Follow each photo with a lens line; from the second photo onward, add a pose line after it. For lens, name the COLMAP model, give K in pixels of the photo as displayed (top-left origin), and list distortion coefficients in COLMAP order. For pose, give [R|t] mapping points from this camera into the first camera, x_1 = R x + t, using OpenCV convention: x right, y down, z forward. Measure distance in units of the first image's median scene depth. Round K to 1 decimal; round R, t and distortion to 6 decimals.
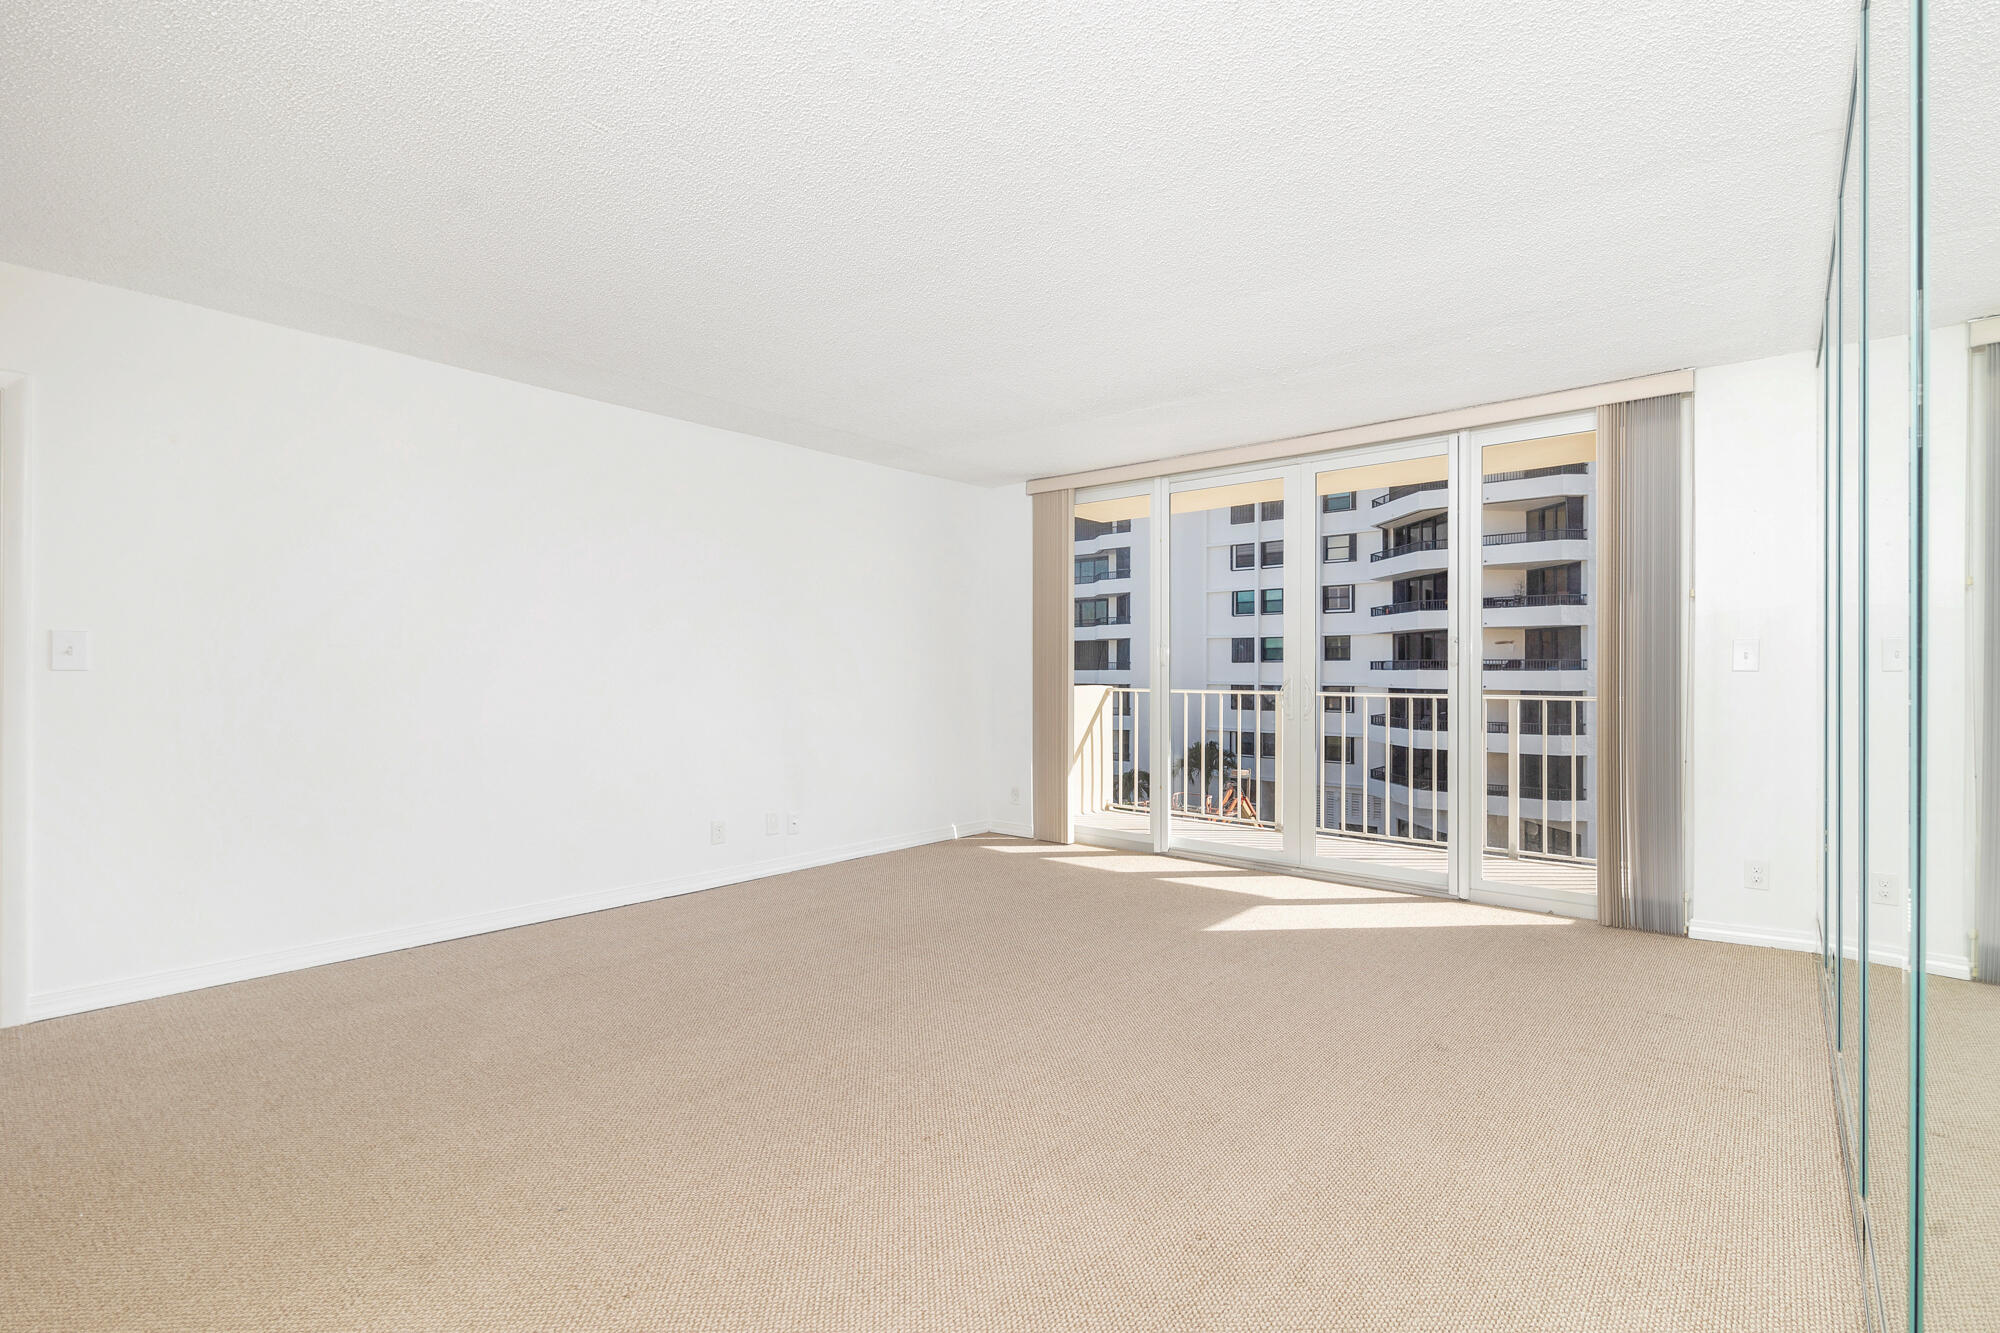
lens RADIAL K [[931.9, 0, 976.7], [0, 931.9, 668.5], [0, 0, 1]] dist [-0.000530, -0.000397]
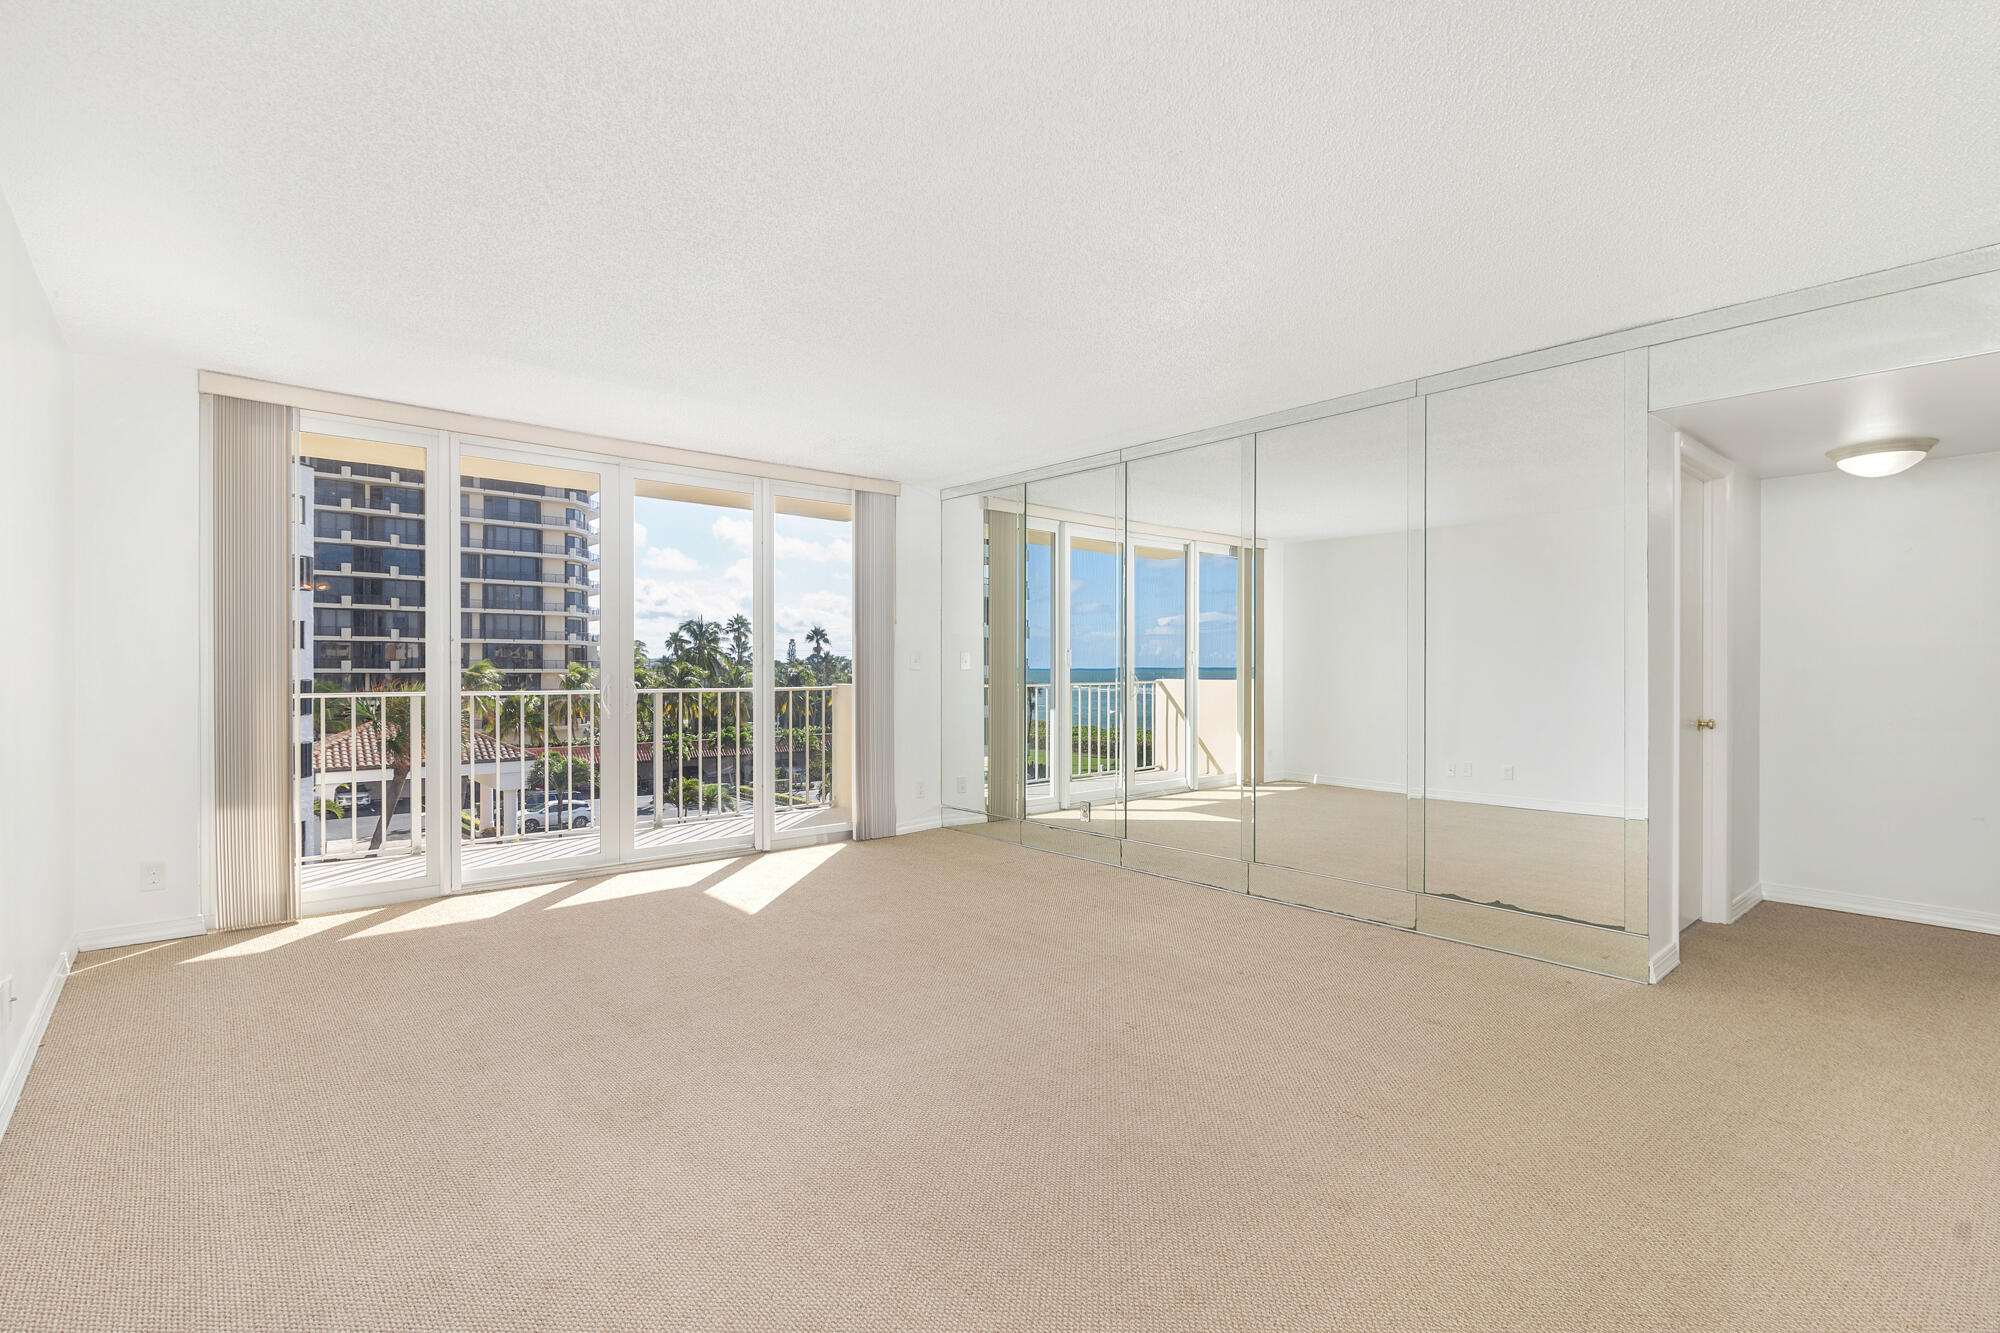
lens RADIAL K [[931.9, 0, 976.7], [0, 931.9, 668.5], [0, 0, 1]] dist [-0.000530, -0.000397]
pose [[0.162501, -0.007723, 0.986678, -0.645245], [-0.002920, 0.999961, 0.008308, -0.009056], [-0.986704, -0.004231, 0.162472, 0.507056]]
